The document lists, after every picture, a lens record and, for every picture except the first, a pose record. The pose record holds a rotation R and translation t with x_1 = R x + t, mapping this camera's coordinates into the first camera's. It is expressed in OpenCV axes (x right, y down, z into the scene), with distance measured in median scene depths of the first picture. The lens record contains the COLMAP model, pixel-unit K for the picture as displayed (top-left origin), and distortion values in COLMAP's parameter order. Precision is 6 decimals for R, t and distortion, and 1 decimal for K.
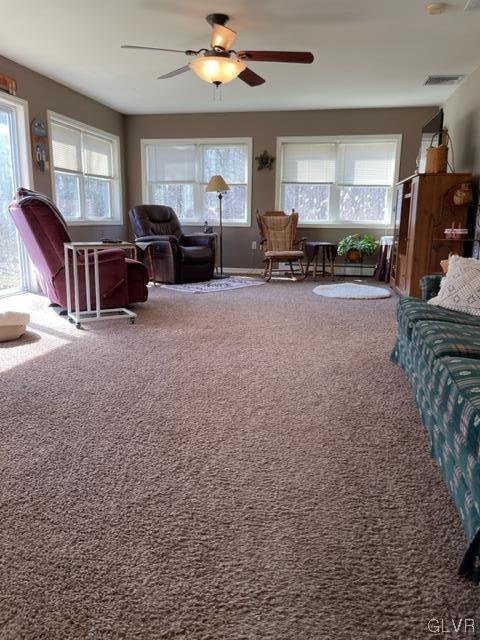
lens RADIAL K [[488.9, 0, 237.5], [0, 488.9, 321.6], [0, 0, 1]] dist [0.089252, -0.111143]
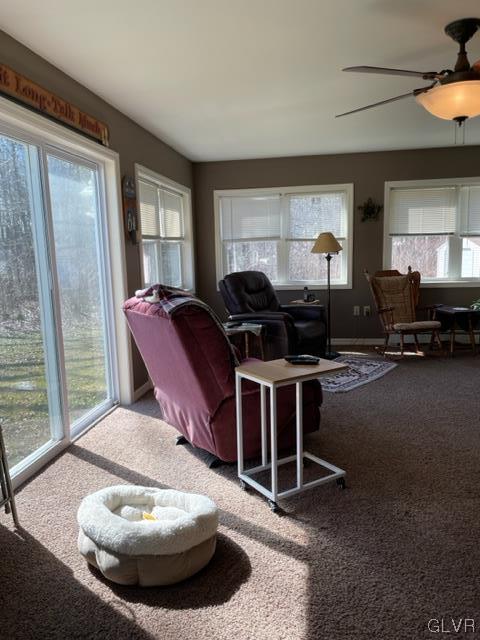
lens RADIAL K [[488.9, 0, 237.5], [0, 488.9, 321.6], [0, 0, 1]] dist [0.089252, -0.111143]
pose [[0.998151, -0.046390, 0.039278, -0.210941], [0.048814, 0.996806, -0.063200, -0.102048], [-0.036221, 0.065001, 0.997228, 0.203166]]
